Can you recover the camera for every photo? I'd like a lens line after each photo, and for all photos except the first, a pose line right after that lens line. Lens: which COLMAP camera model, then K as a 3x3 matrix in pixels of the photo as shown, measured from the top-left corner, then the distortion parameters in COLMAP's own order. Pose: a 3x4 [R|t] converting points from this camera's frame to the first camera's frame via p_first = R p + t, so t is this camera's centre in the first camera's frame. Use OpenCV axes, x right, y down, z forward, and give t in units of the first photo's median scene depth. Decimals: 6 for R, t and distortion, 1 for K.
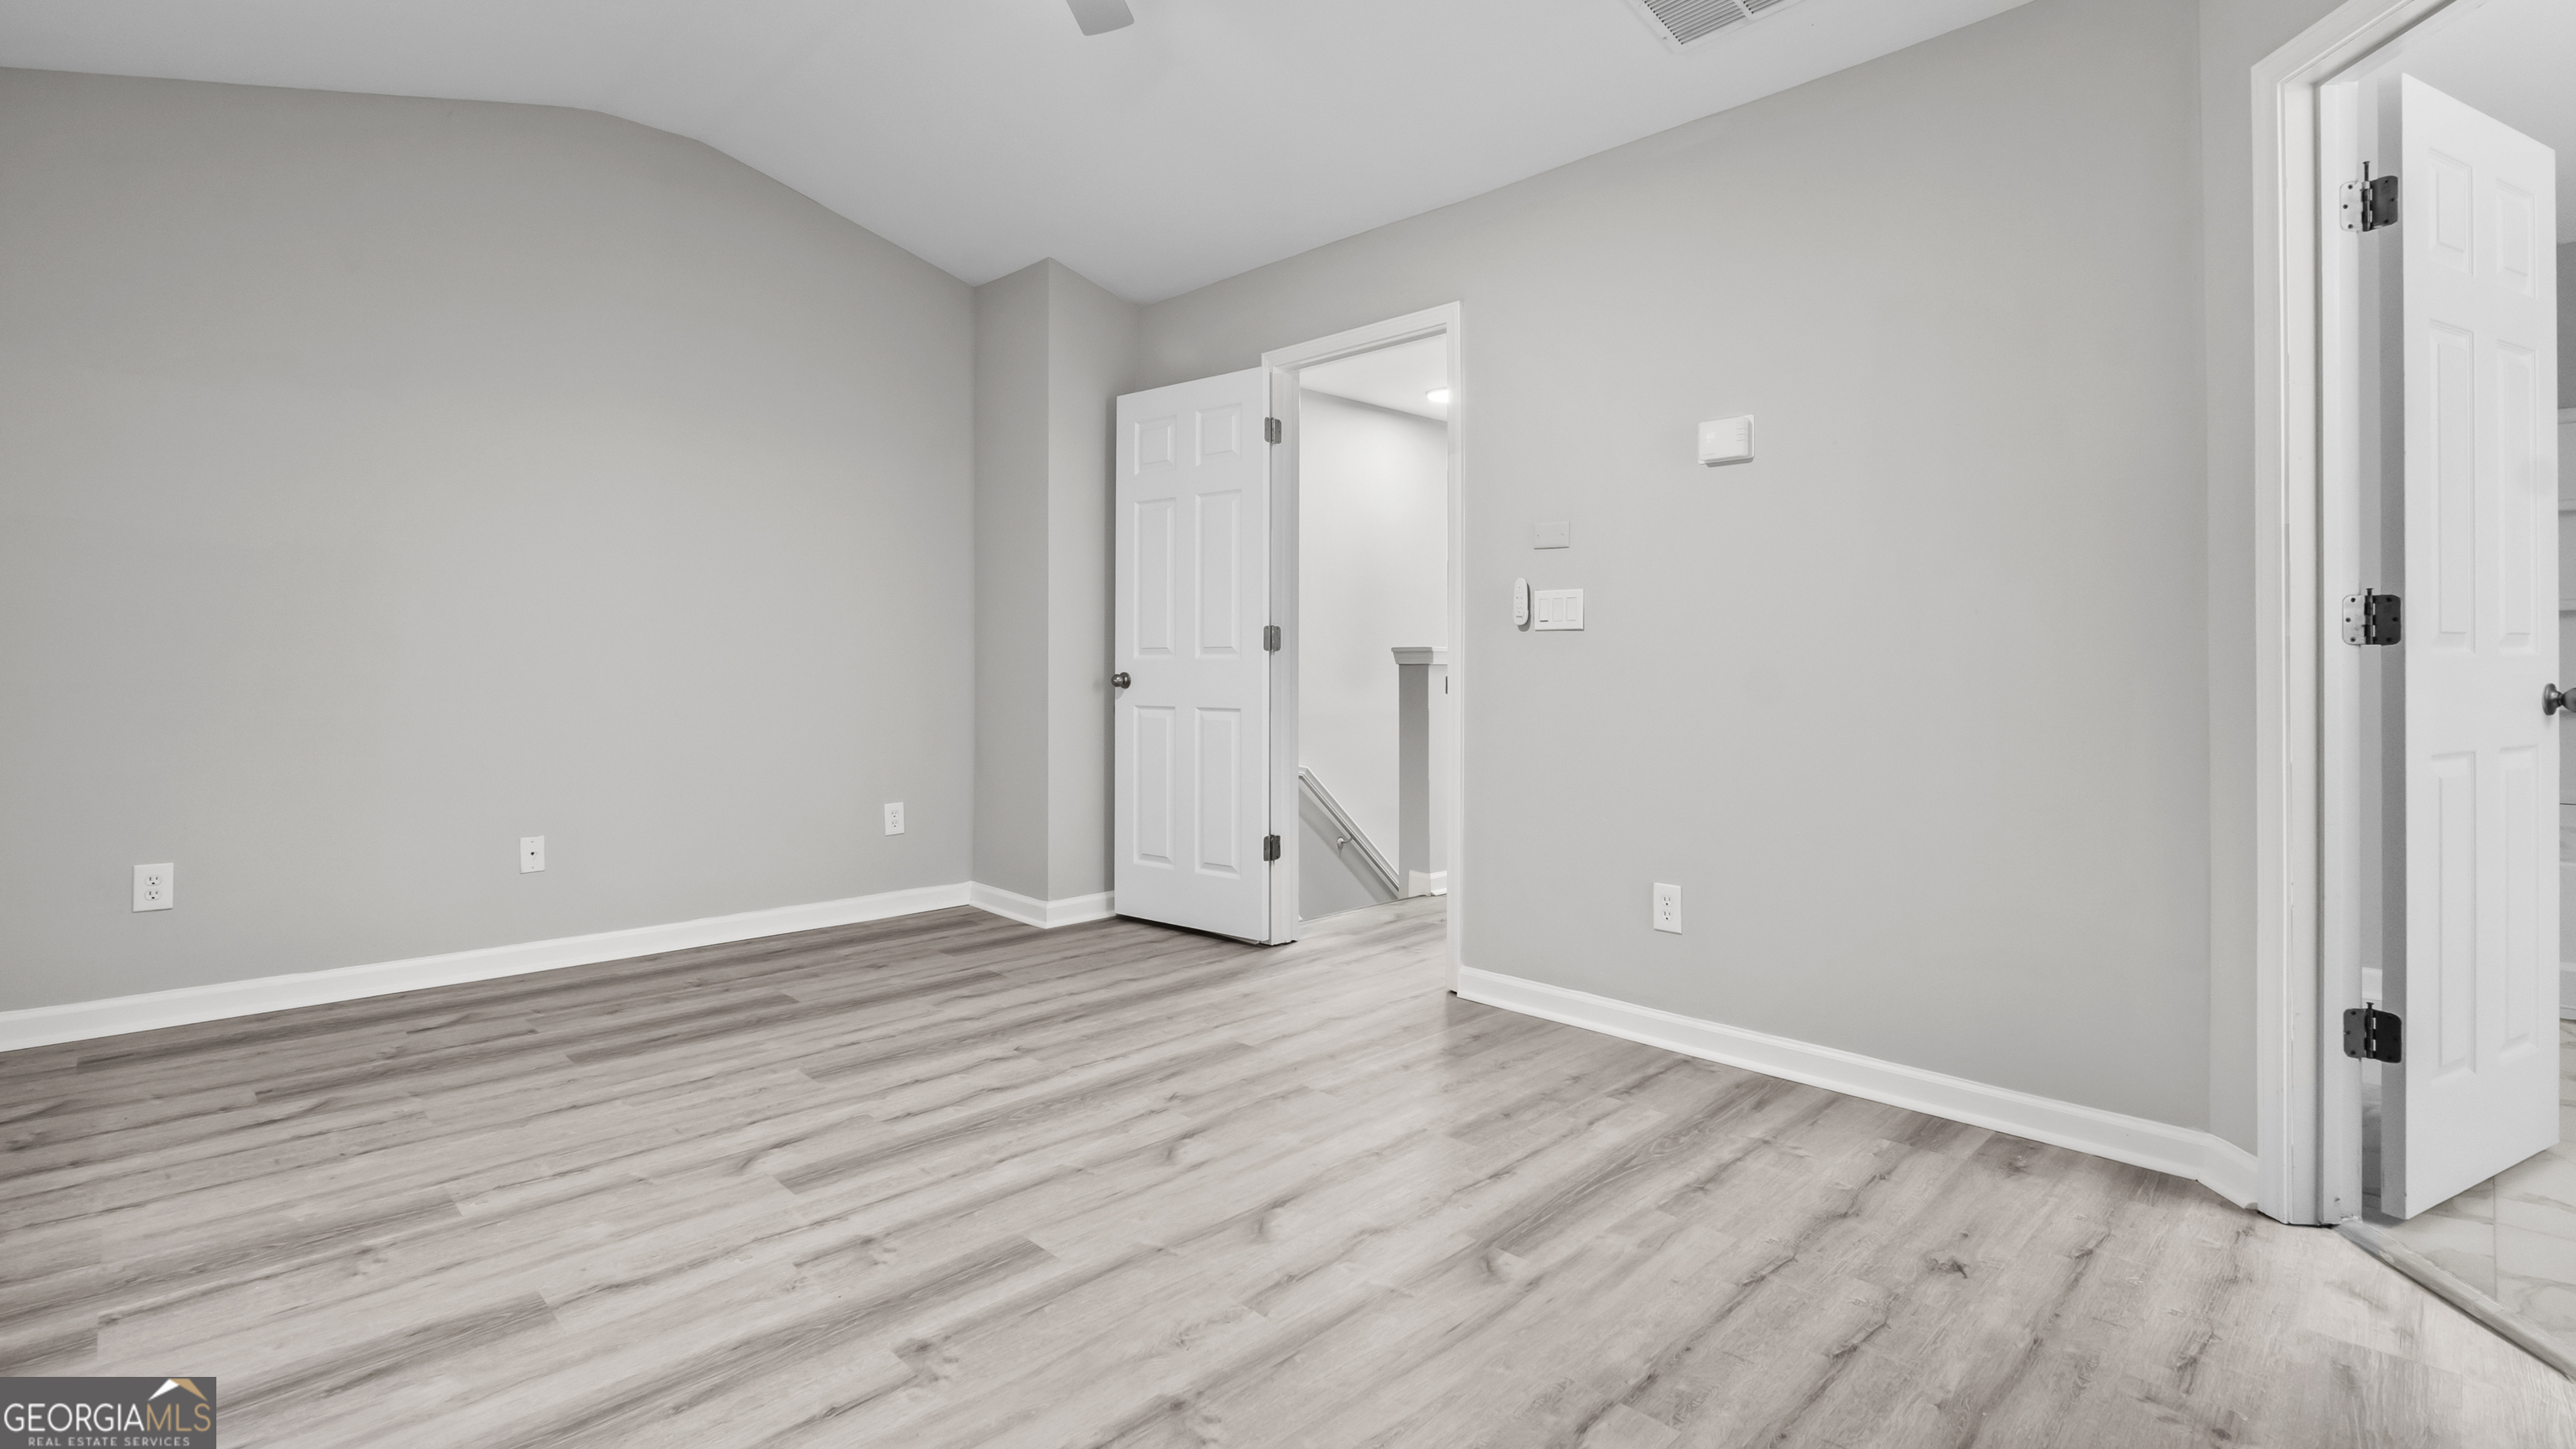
lens RADIAL K [[1171.1, 0, 1288.0], [0, 1171.1, 724.5], [0, 0, 1]] dist [-0.002839, 0.000055]
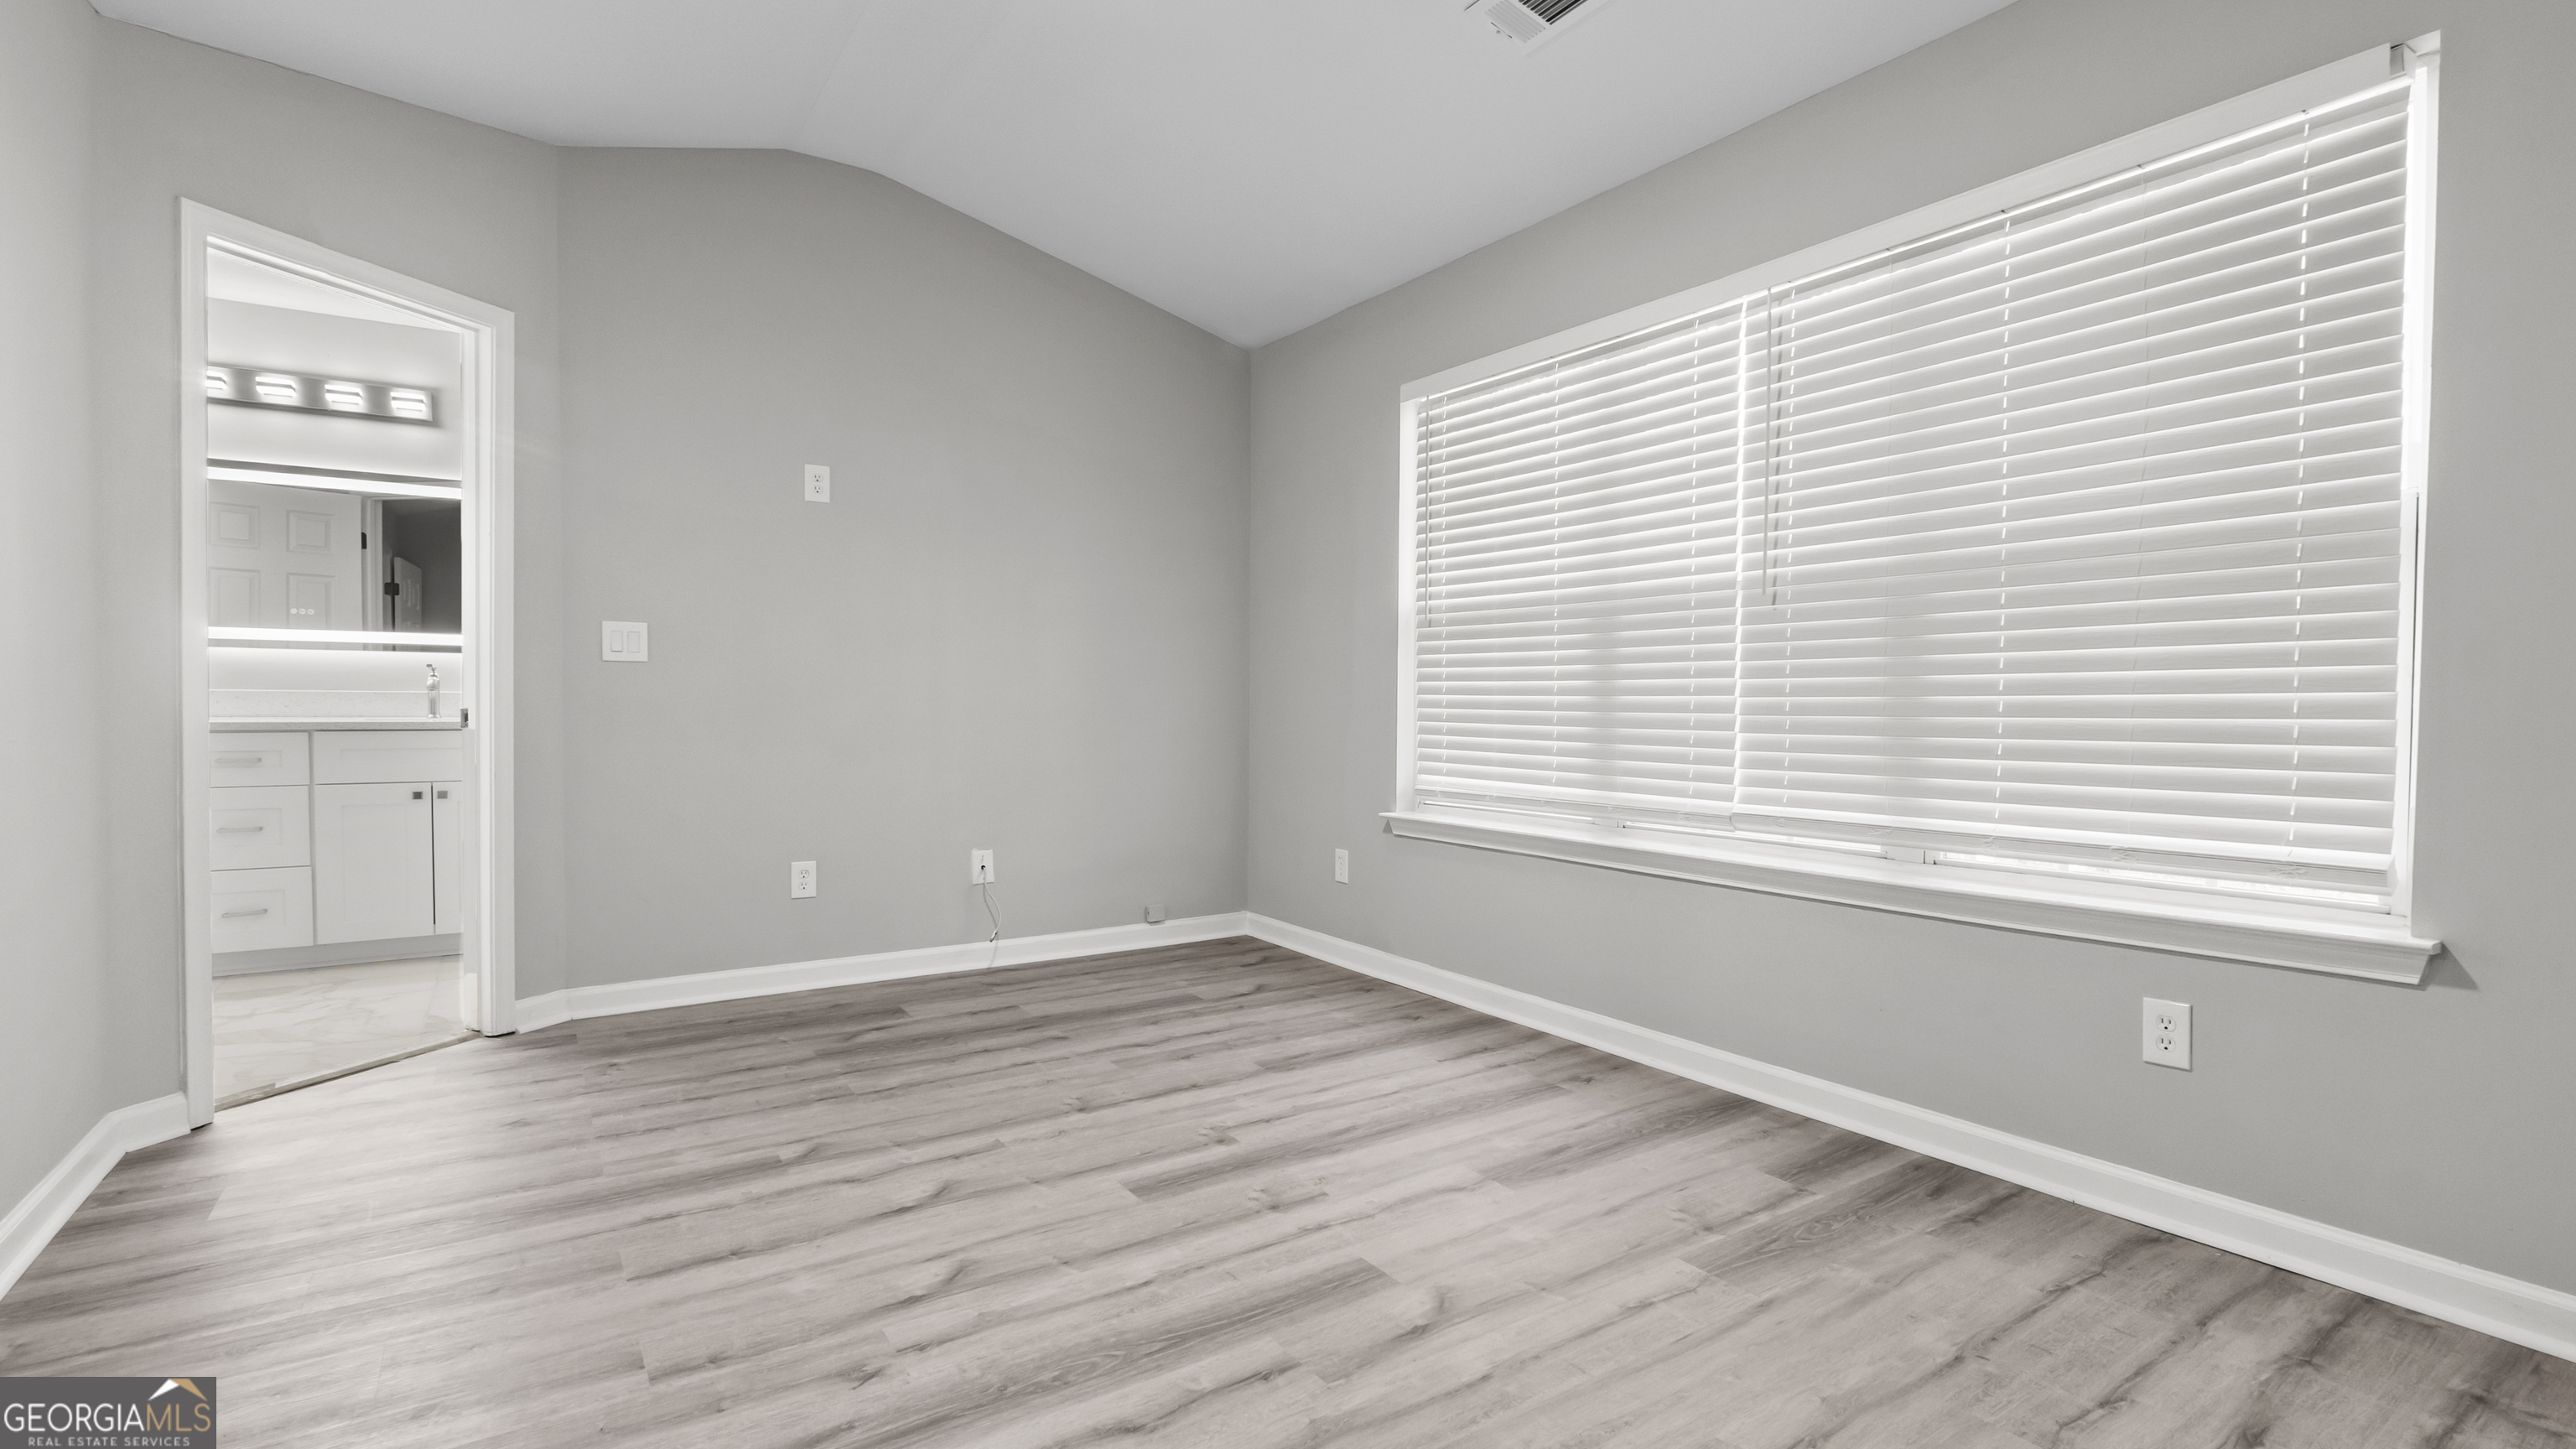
lens RADIAL K [[1171.1, 0, 1288.0], [0, 1171.1, 724.5], [0, 0, 1]] dist [-0.002839, 0.000055]
pose [[-0.978933, -0.013544, 0.203730, -0.584453], [0.001462, 0.997307, 0.073326, -0.107801], [-0.204174, 0.072079, -0.976277, 2.027331]]
